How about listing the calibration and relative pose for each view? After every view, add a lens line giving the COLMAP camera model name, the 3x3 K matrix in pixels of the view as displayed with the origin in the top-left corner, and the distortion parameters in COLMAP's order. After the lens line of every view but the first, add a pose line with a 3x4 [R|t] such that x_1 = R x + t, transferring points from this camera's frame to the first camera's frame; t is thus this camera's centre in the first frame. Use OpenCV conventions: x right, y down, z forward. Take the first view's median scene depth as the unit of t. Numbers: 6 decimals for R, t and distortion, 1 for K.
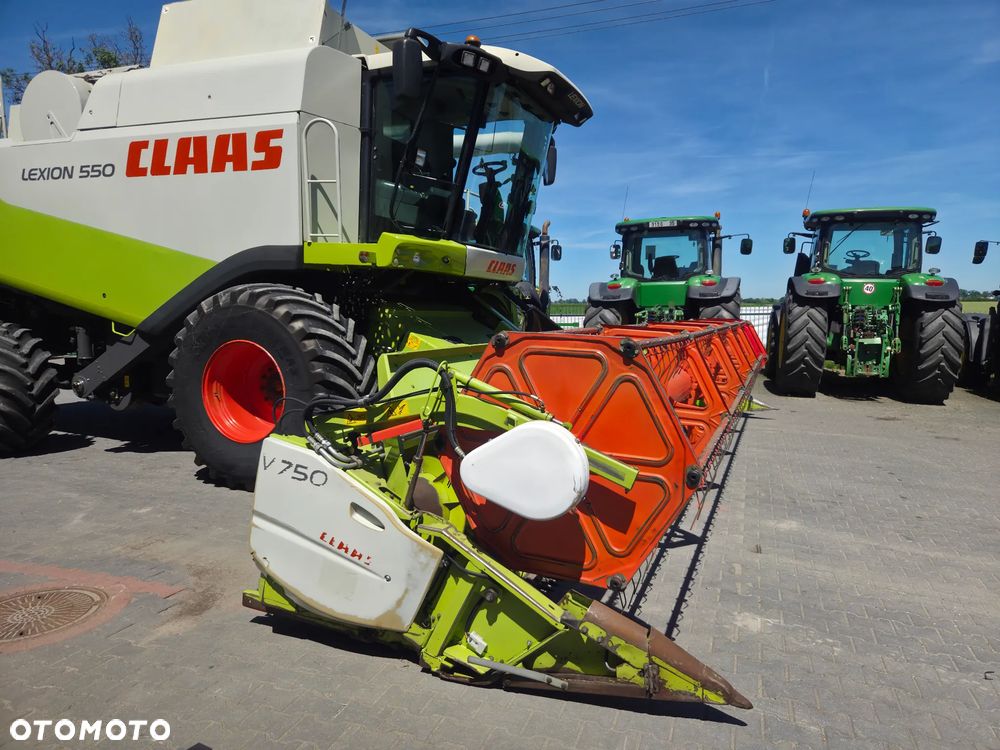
lens RADIAL K [[642.6, 0, 508.7], [0, 642.6, 386.8], [0, 0, 1]] dist [0.059172, -0.034787]
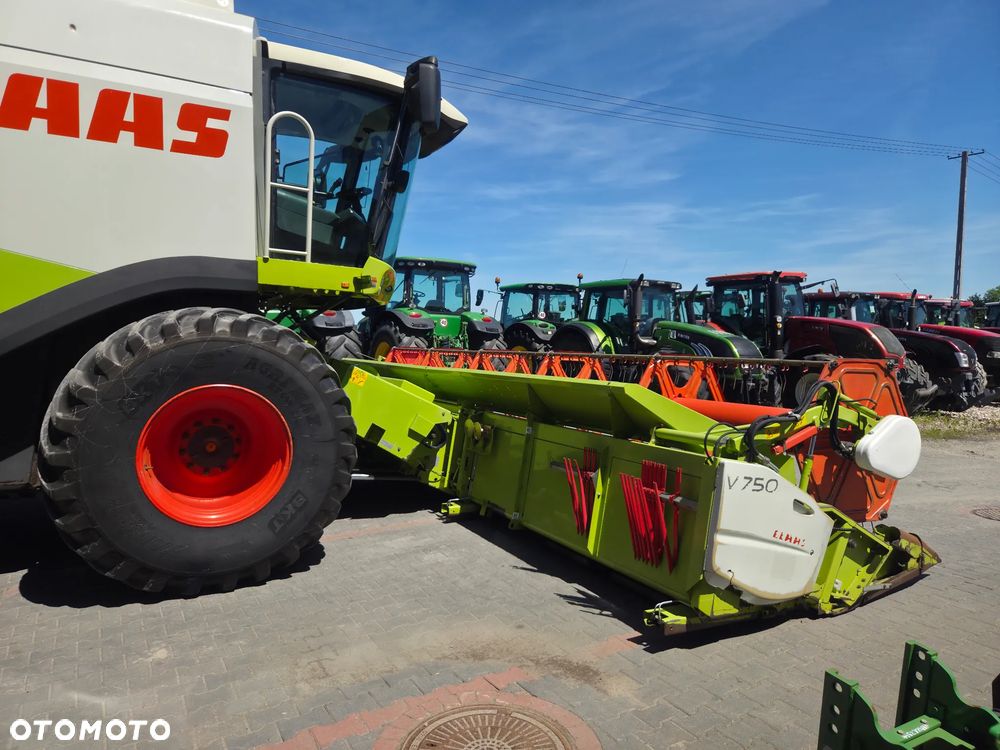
lens RADIAL K [[642.6, 0, 493.9], [0, 642.6, 382.7], [0, 0, 1]] dist [0.059172, -0.034787]
pose [[0.662731, -0.051356, 0.747095, -0.729537], [0.087056, 0.996165, -0.008749, -0.039418], [-0.743780, 0.070837, 0.664660, 0.274085]]
